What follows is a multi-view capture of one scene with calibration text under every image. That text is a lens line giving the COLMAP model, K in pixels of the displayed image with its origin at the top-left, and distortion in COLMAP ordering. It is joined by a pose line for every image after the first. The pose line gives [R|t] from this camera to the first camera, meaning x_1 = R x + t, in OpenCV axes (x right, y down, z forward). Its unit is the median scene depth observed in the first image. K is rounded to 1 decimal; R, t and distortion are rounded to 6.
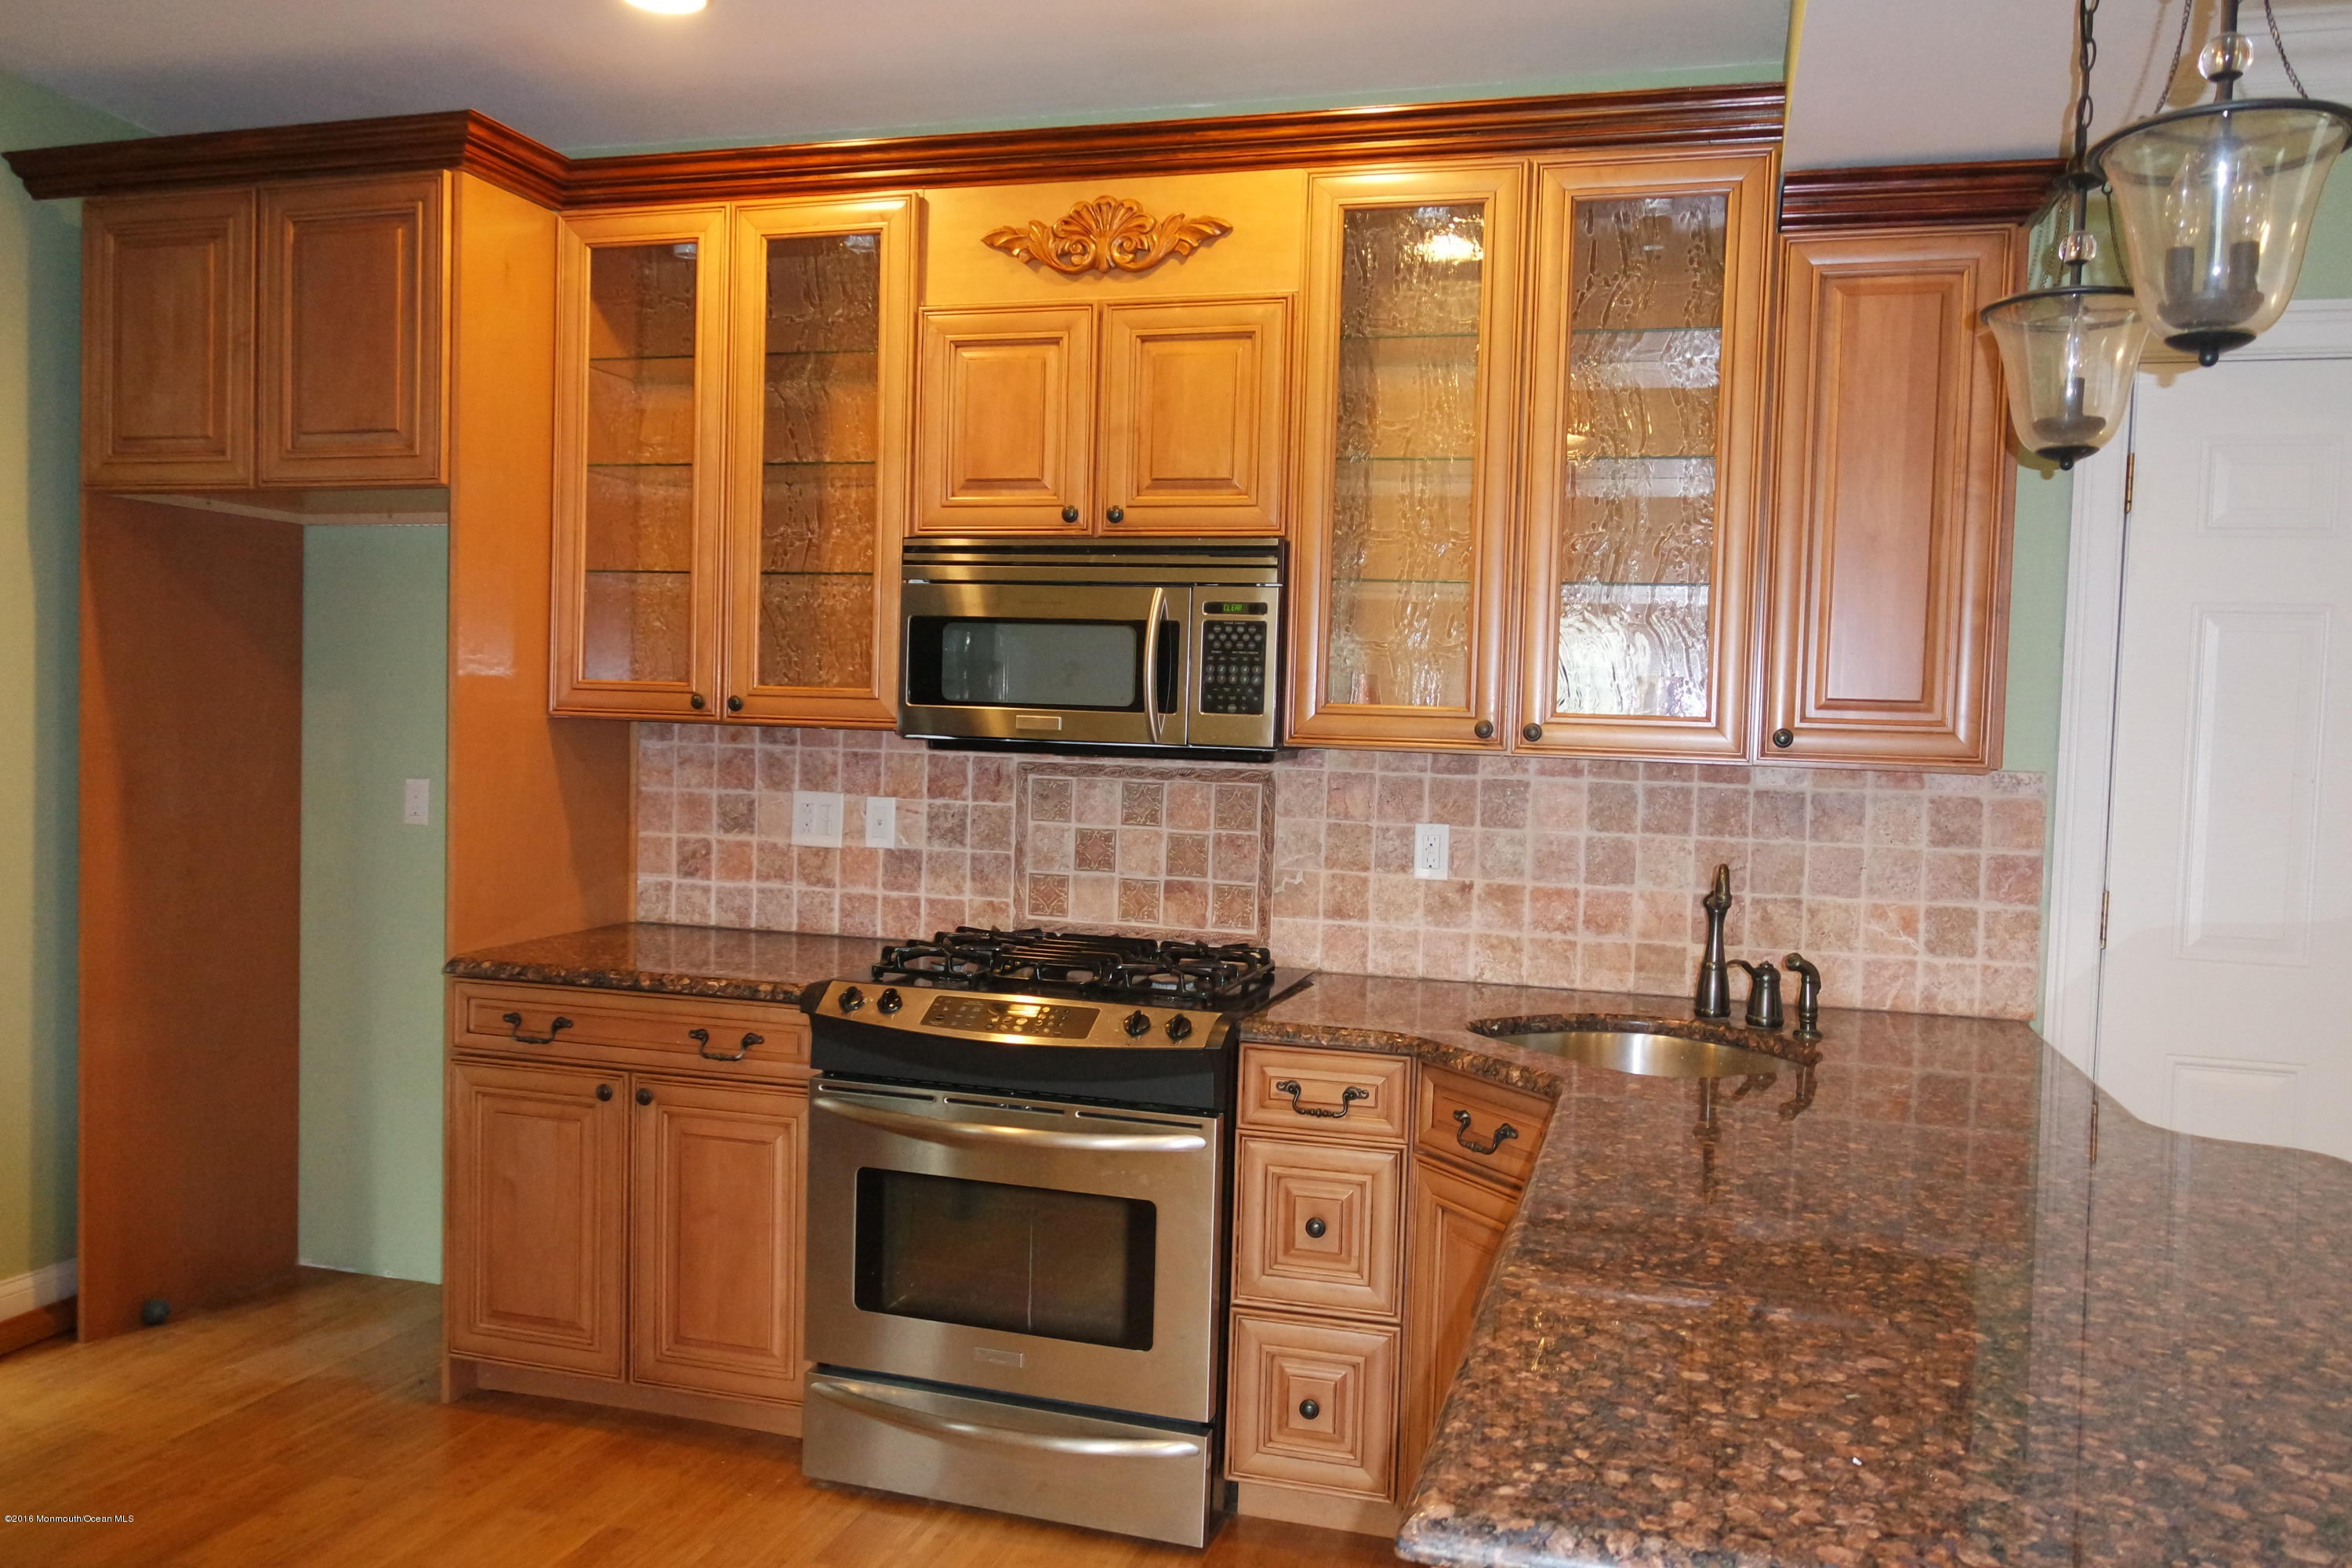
lens RADIAL K [[1790.8, 0, 1176.0], [0, 1790.8, 788.7], [0, 0, 1]] dist [-0.009012, 0.002278]
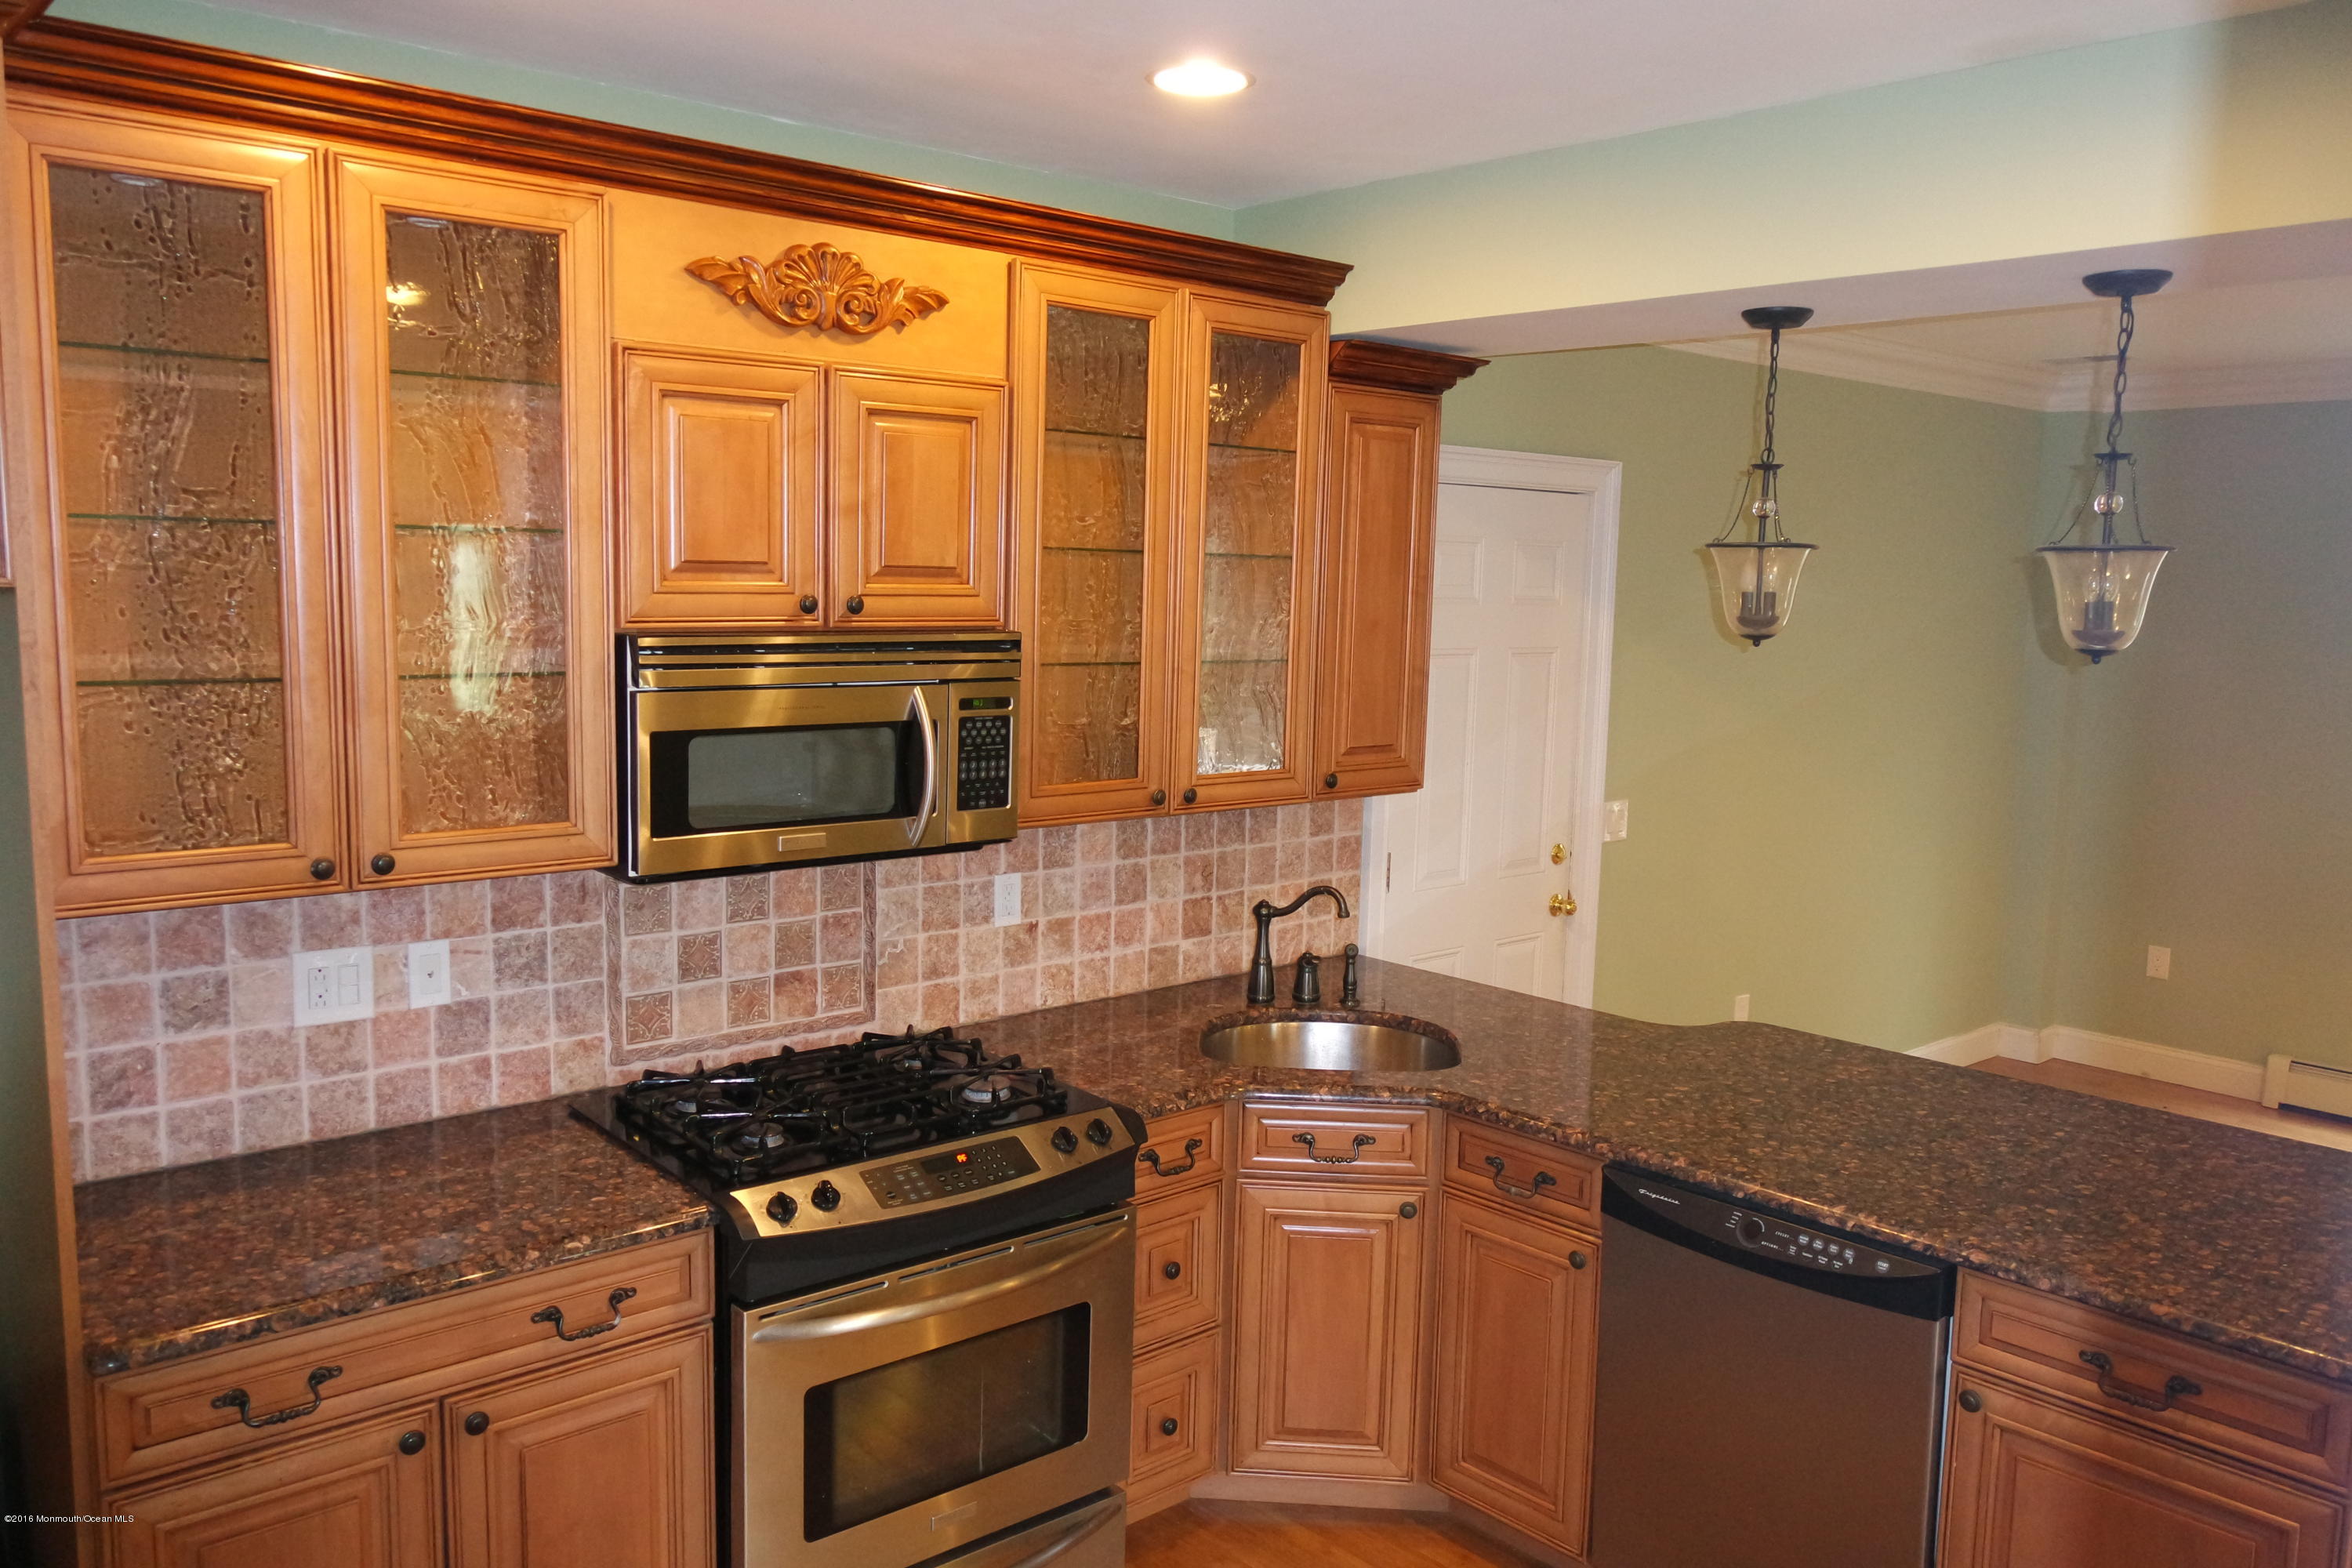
lens RADIAL K [[1790.8, 0, 1169.4], [0, 1790.8, 785.1], [0, 0, 1]] dist [-0.009012, 0.002278]
pose [[0.529438, -0.122390, 0.839473, -0.673676], [0.025919, 0.991410, 0.128195, -0.161939], [-0.847952, -0.046113, 0.528063, 0.348287]]
